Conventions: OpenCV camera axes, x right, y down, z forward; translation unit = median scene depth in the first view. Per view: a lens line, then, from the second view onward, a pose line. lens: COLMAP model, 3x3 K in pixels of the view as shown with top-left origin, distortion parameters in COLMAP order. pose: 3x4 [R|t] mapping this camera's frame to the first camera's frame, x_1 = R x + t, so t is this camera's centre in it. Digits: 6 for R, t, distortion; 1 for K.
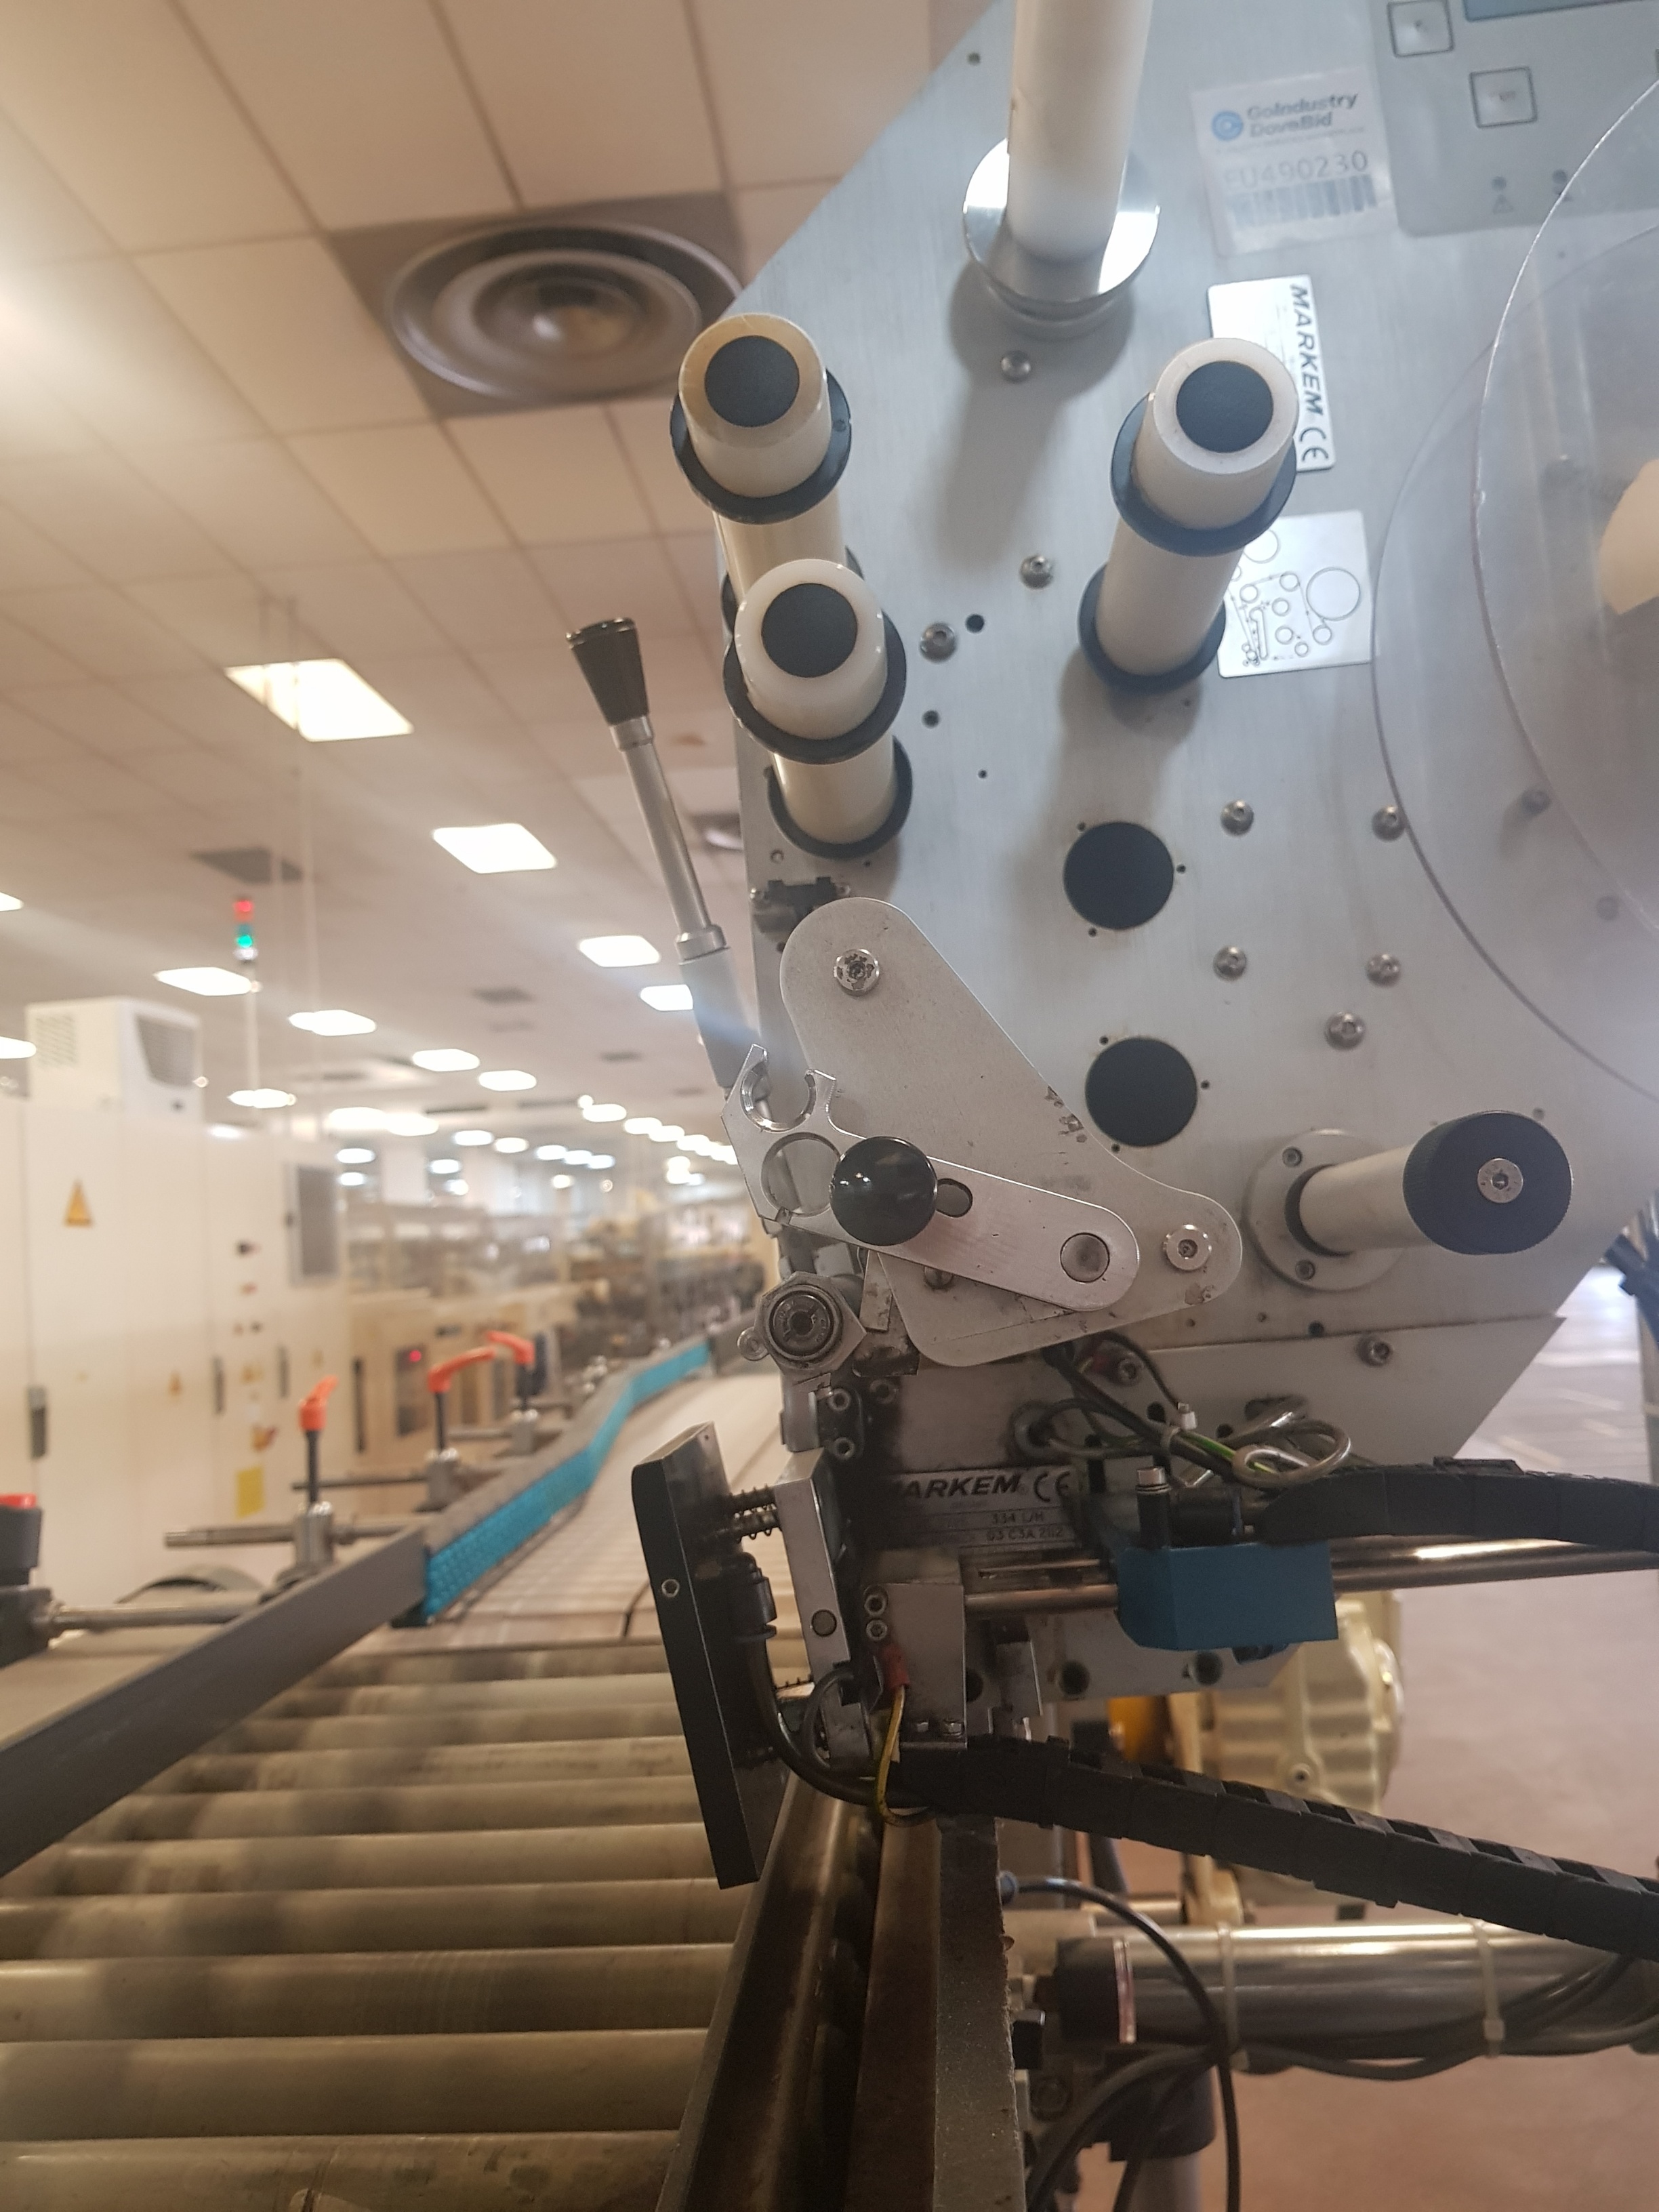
lens RADIAL K [[1829.5, 0, 820.5], [0, 1829.5, 1119.0], [0, 0, 1]] dist [0.039430, -0.122501]
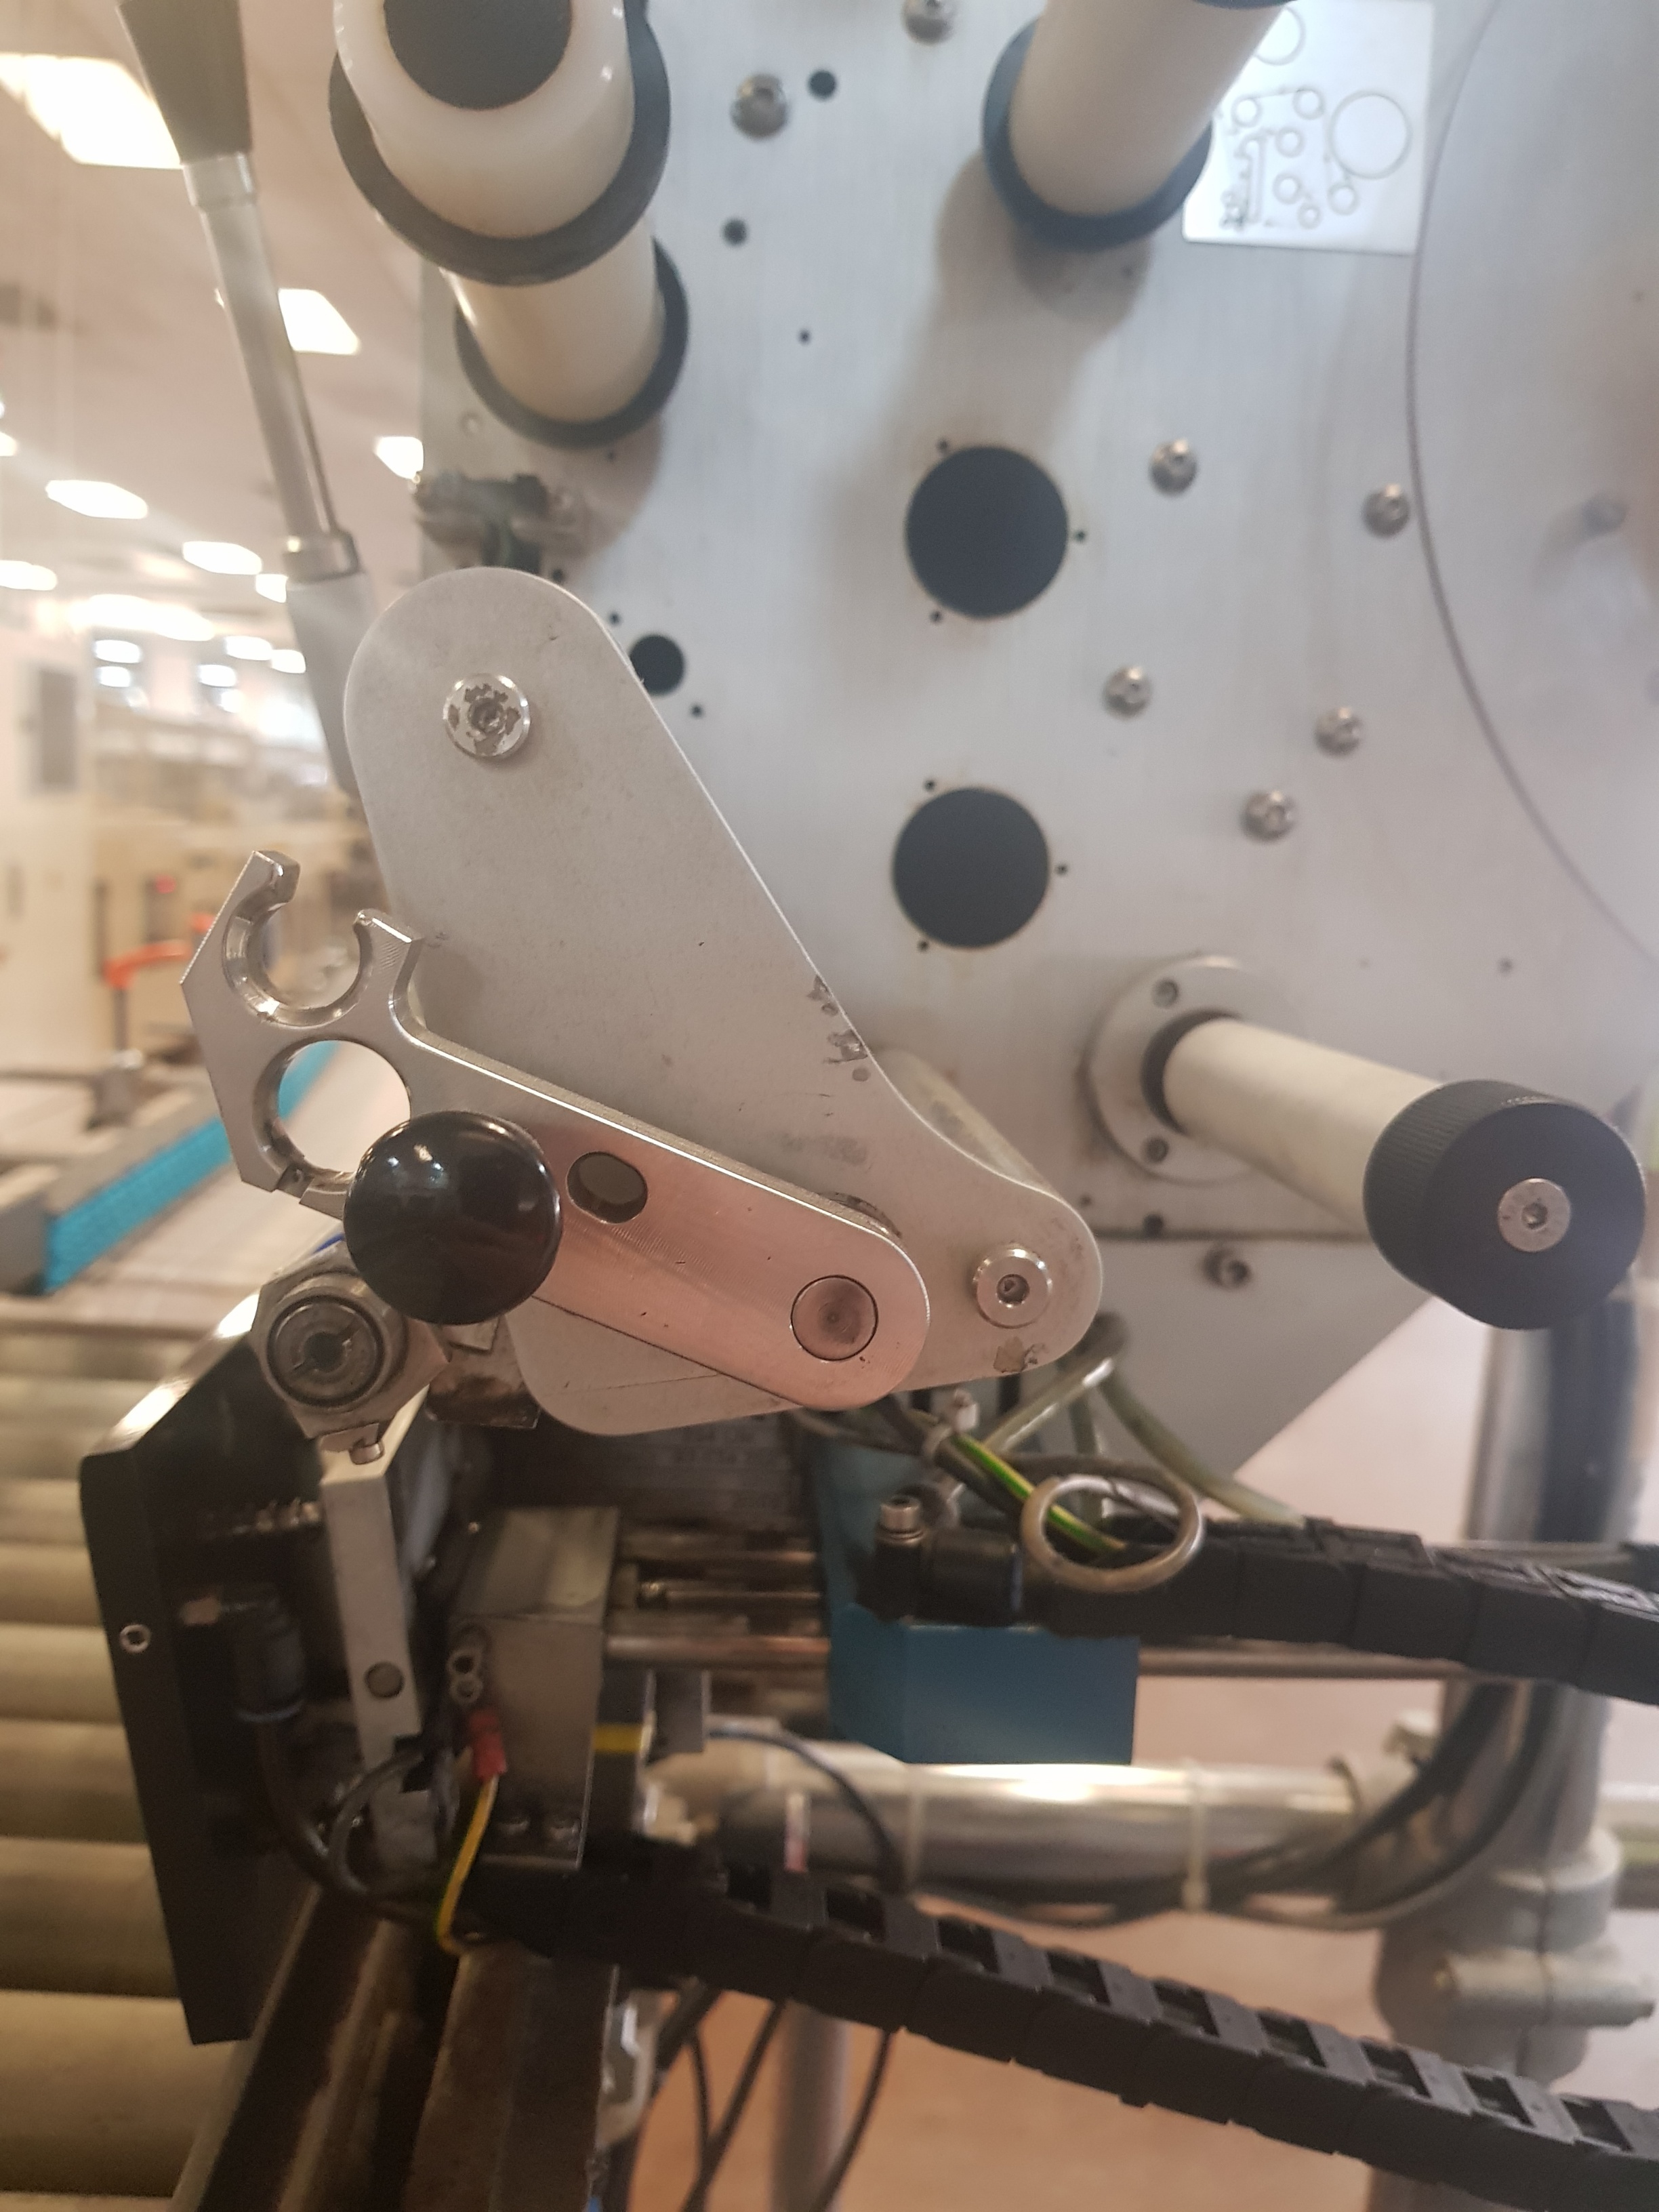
lens RADIAL K [[1829.5, 0, 815.7], [0, 1829.5, 1156.8], [0, 0, 1]] dist [0.039430, -0.122501]
pose [[0.986879, 0.102482, 0.124773, 0.041676], [-0.130376, 0.961639, 0.241356, -0.068088], [-0.095252, -0.254457, 0.962382, 0.307686]]
